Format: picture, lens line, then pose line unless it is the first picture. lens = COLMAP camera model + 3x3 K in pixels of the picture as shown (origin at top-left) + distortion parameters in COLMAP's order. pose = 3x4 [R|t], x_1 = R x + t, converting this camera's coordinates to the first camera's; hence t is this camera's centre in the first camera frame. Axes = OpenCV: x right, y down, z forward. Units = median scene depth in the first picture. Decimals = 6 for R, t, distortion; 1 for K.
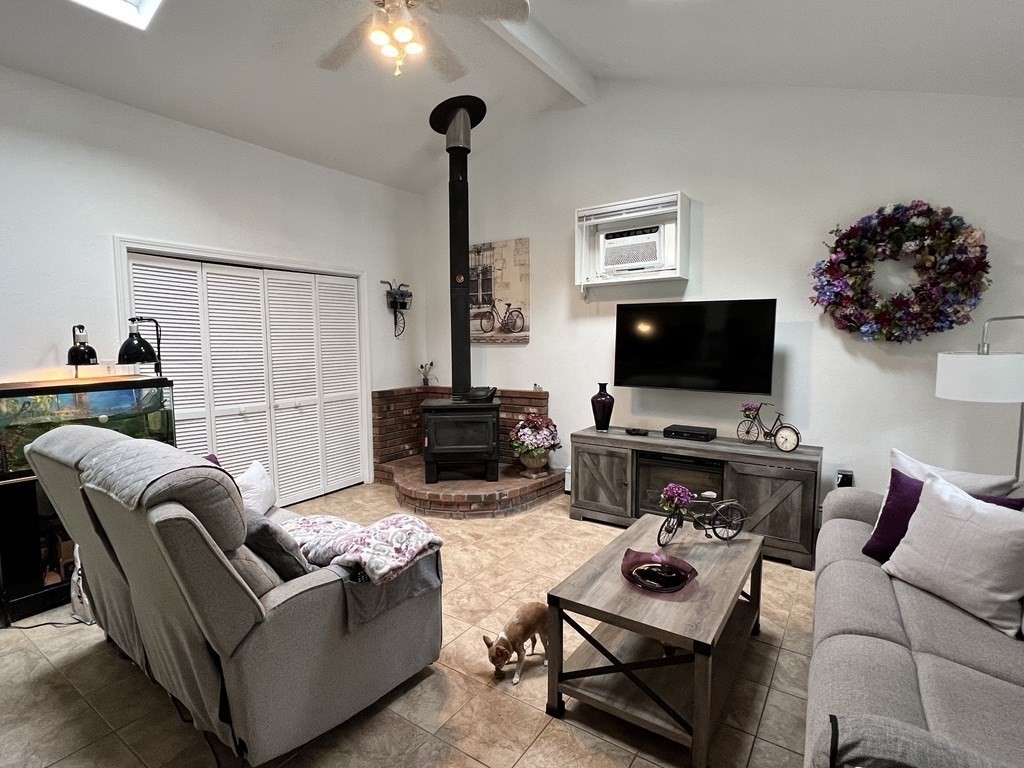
lens RADIAL K [[516.4, 0, 509.5], [0, 516.4, 386.7], [0, 0, 1]] dist [-0.003822, -0.000430]
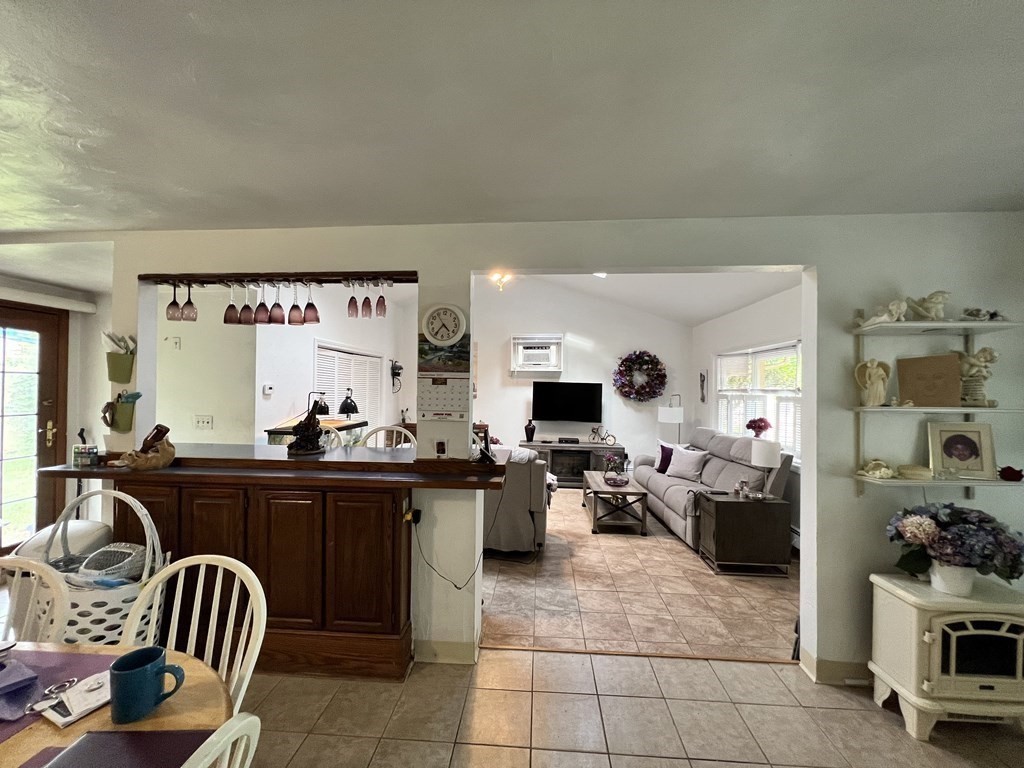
lens RADIAL K [[410.7, 0, 512.5], [0, 410.7, 387.7], [0, 0, 1]] dist [-0.002073, 0.000078]
pose [[0.860850, 0.018952, 0.508506, -0.674627], [0.022477, 0.996915, -0.075206, -0.009903], [-0.508362, 0.076171, 0.857768, -0.366169]]
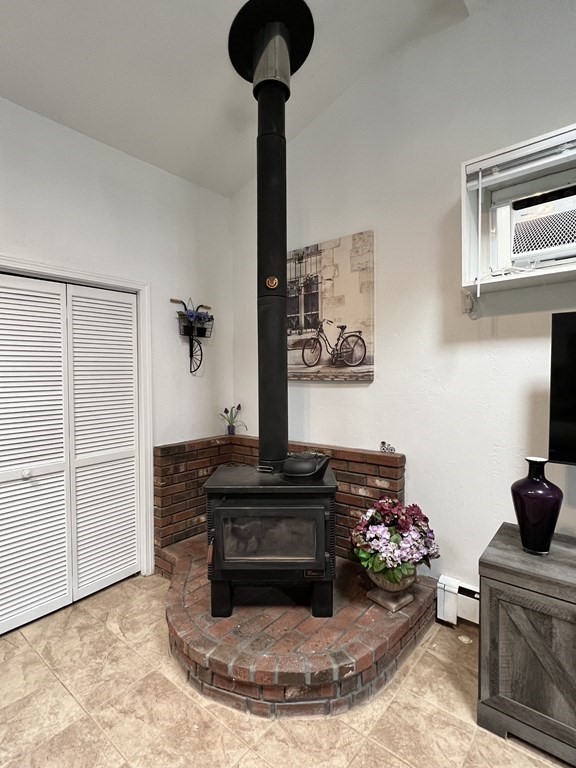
lens RADIAL K [[387.3, 0, 284.9], [0, 387.3, 383.5], [0, 0, 1]] dist [-0.003822, -0.000430]
pose [[0.996021, 0.001719, -0.089105, -0.037517], [-0.007820, 0.997643, -0.068166, -0.051940], [0.088777, 0.068591, 0.993687, 0.539274]]
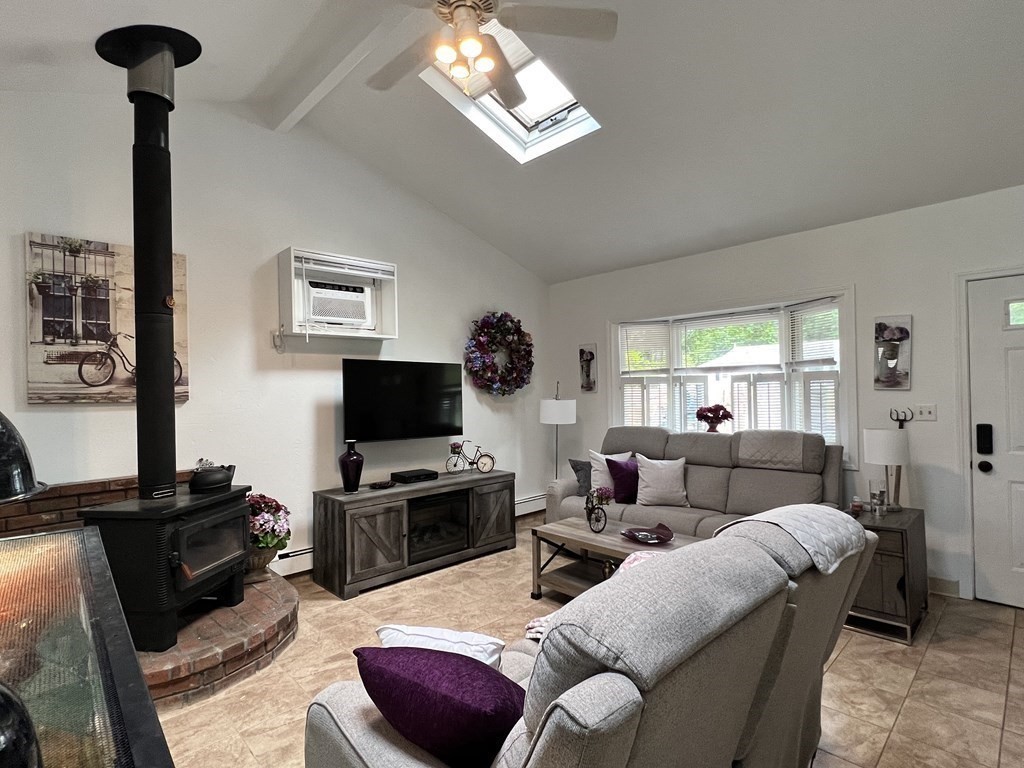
lens RADIAL K [[516.4, 0, 511.8], [0, 516.4, 386.3], [0, 0, 1]] dist [-0.003822, -0.000430]
pose [[0.196168, 0.008969, 0.980529, -0.637370], [0.099399, 0.994625, -0.028984, -0.046493], [-0.975519, 0.103149, 0.194223, 0.484994]]
